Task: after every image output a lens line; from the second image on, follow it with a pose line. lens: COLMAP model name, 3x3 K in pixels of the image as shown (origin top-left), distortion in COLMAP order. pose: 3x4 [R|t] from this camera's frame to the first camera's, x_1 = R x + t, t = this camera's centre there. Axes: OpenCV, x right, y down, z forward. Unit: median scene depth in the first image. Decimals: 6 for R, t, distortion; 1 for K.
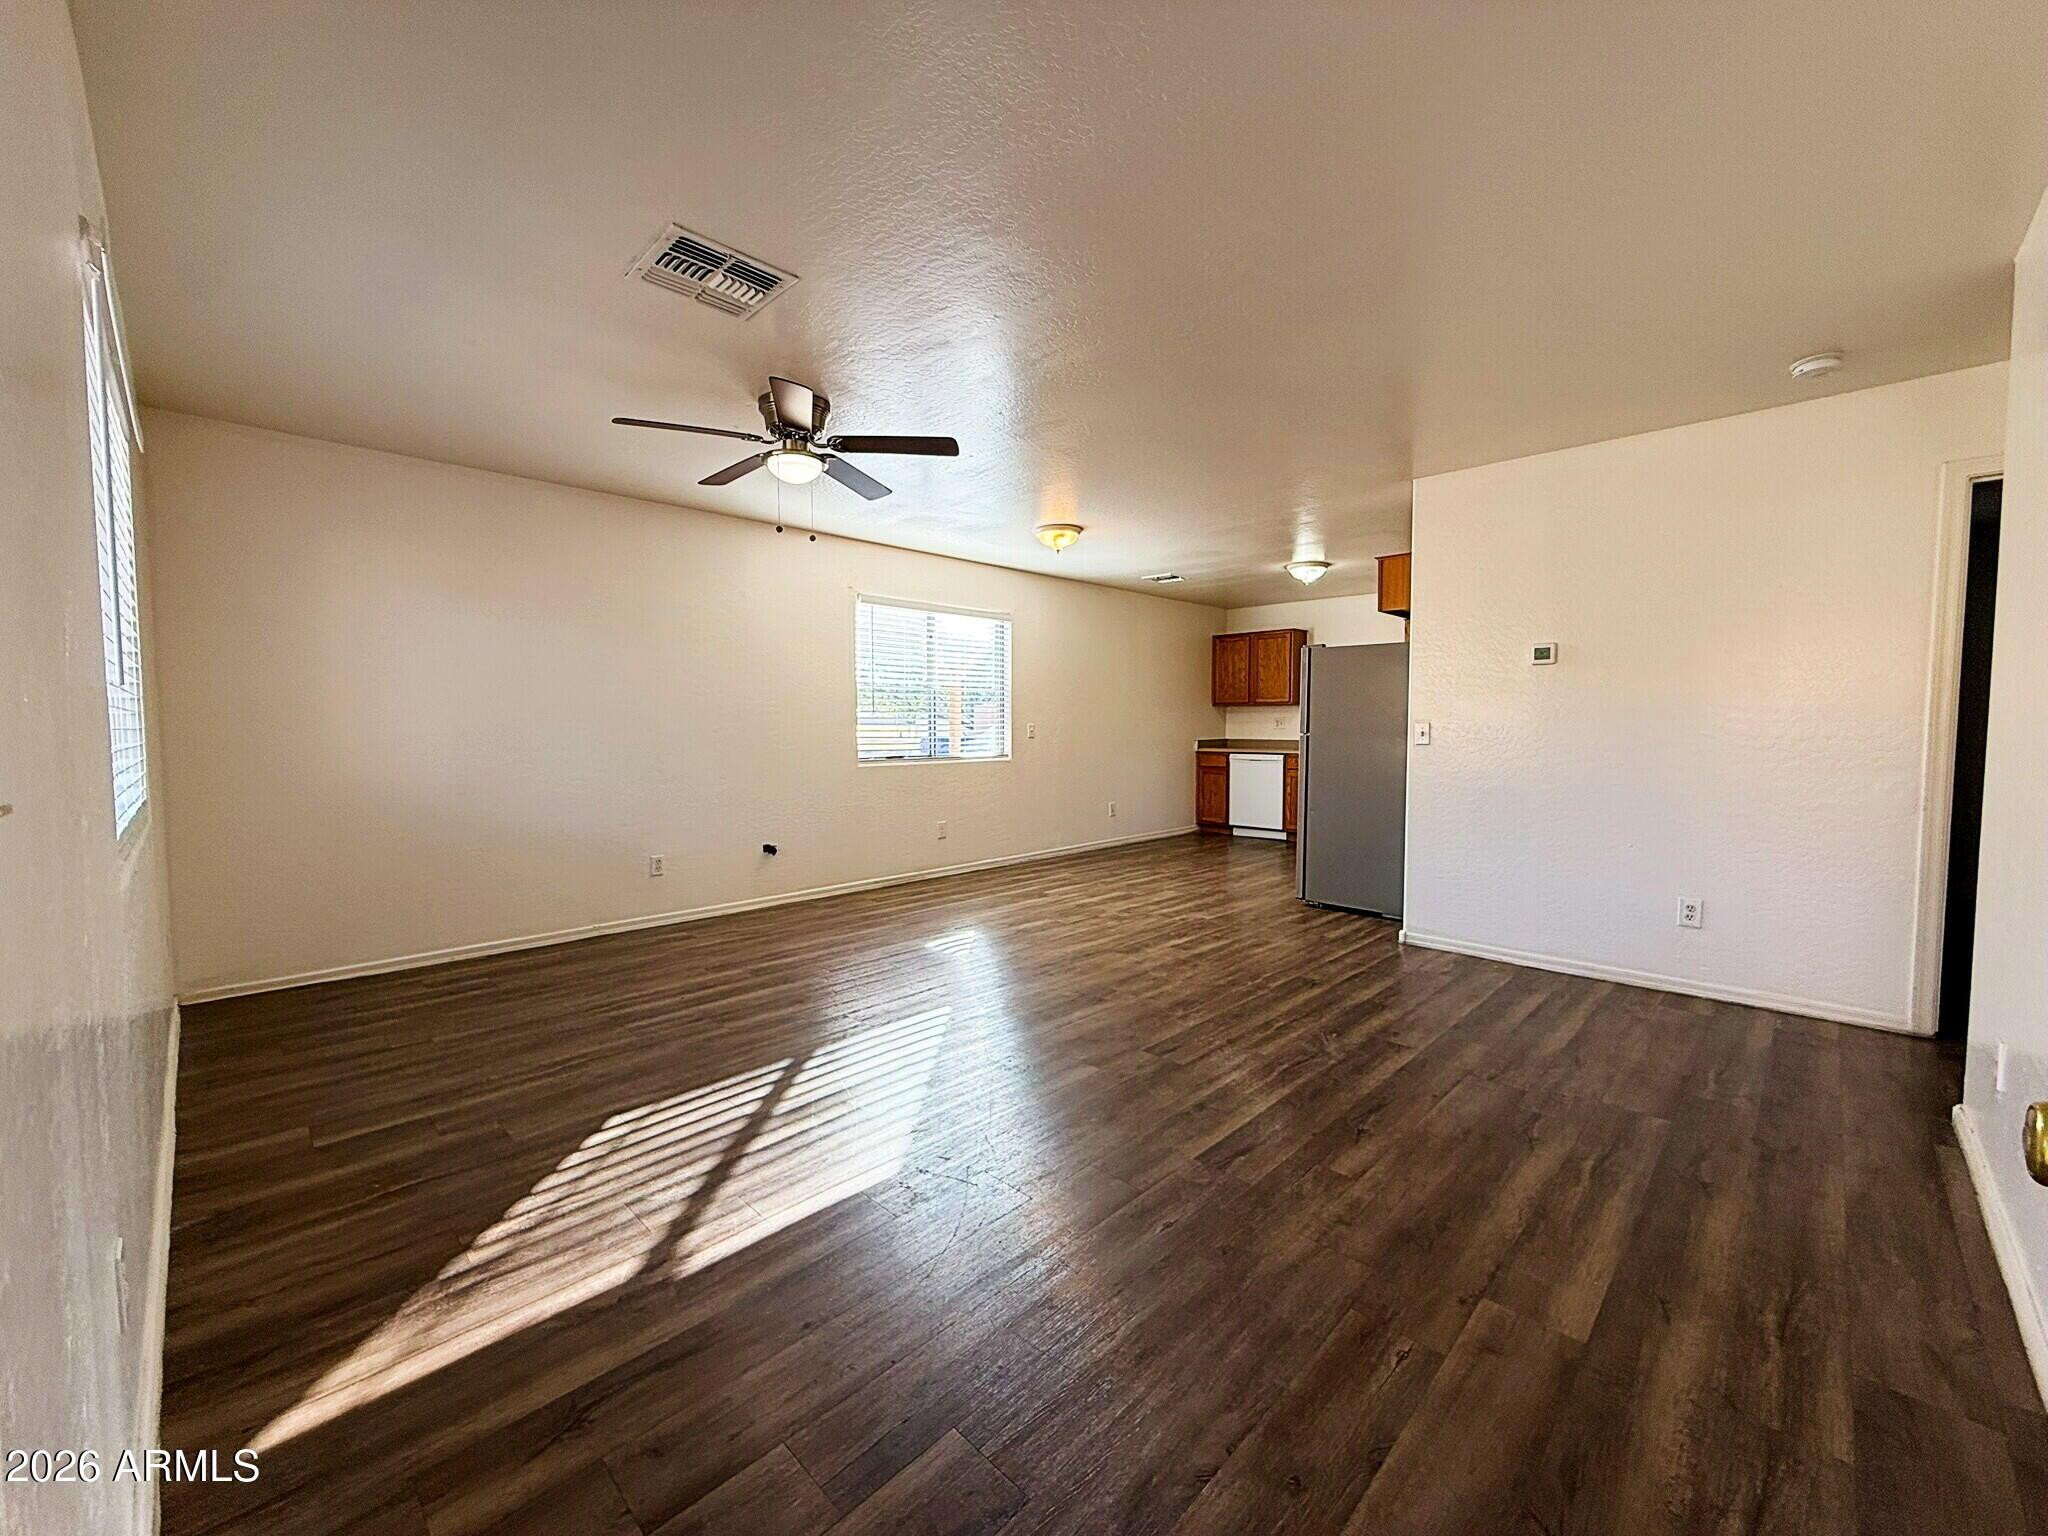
lens RADIAL K [[813.0, 0, 1017.5], [0, 813.0, 767.9], [0, 0, 1]] dist [0.000646, 0.000145]
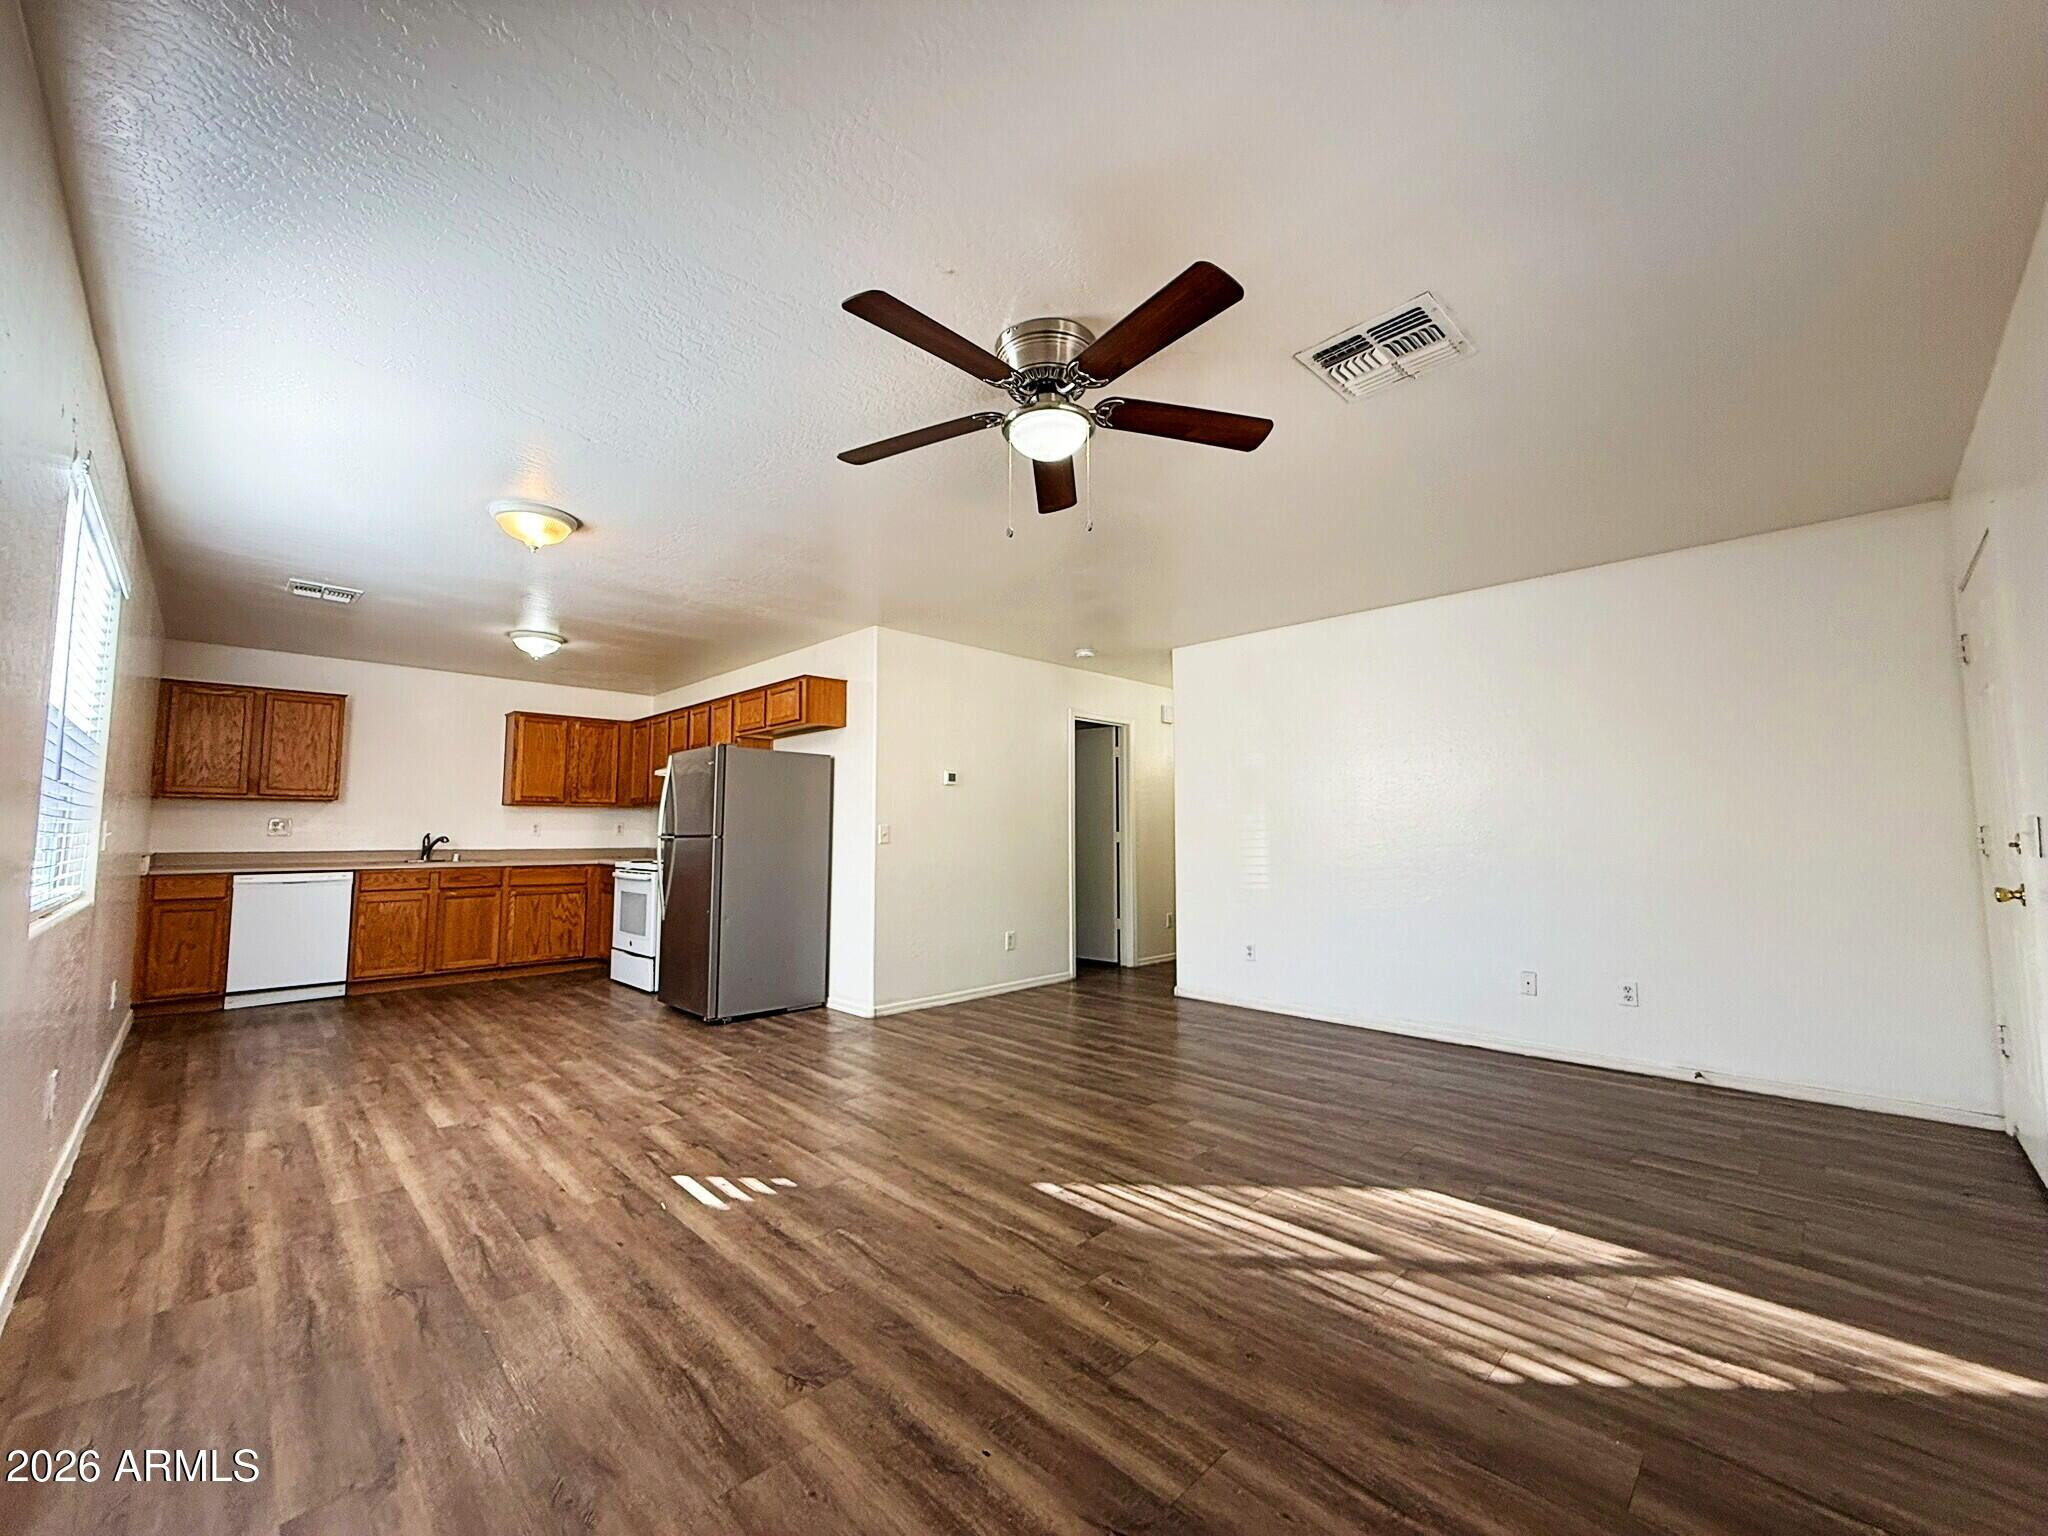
lens RADIAL K [[813.0, 0, 1017.5], [0, 813.0, 767.9], [0, 0, 1]] dist [0.000646, 0.000145]
pose [[0.011786, 0.080650, 0.996673, -0.933235], [0.056030, 0.995123, -0.081187, -0.039838], [-0.998360, 0.056800, 0.007210, 1.040271]]
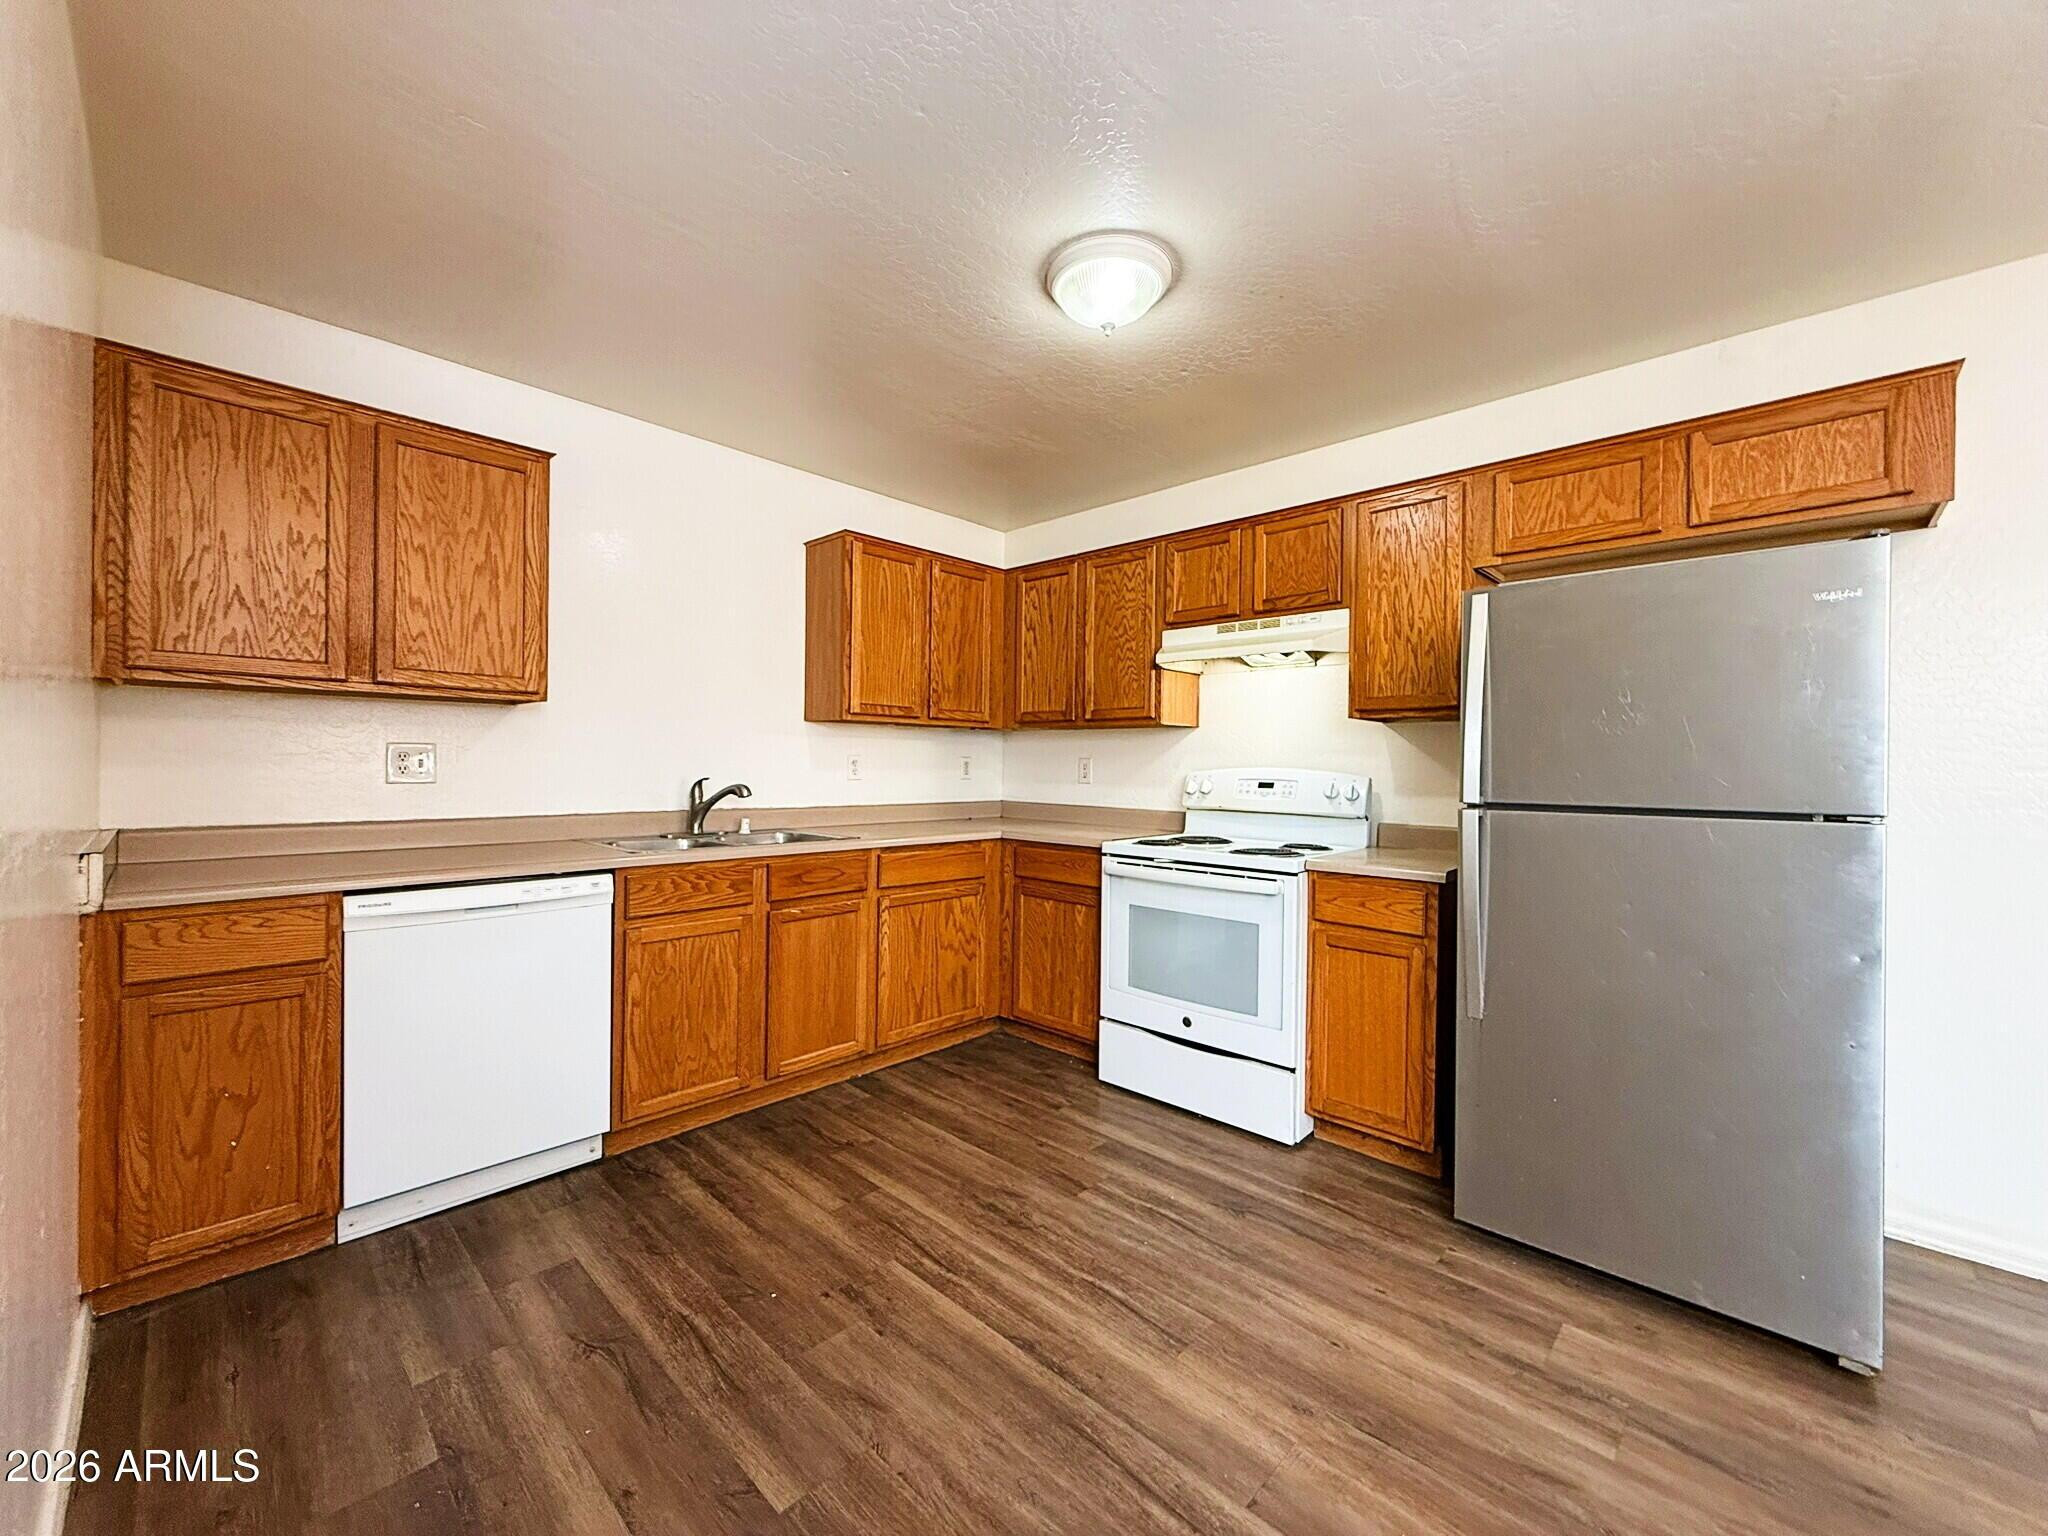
lens RADIAL K [[813.0, 0, 1017.5], [0, 813.0, 767.9], [0, 0, 1]] dist [0.000646, 0.000145]
pose [[-0.005607, -0.003560, 0.999978, 0.088178], [0.046217, 0.998924, 0.003815, -0.120216], [-0.998916, 0.046238, -0.005436, 2.133303]]
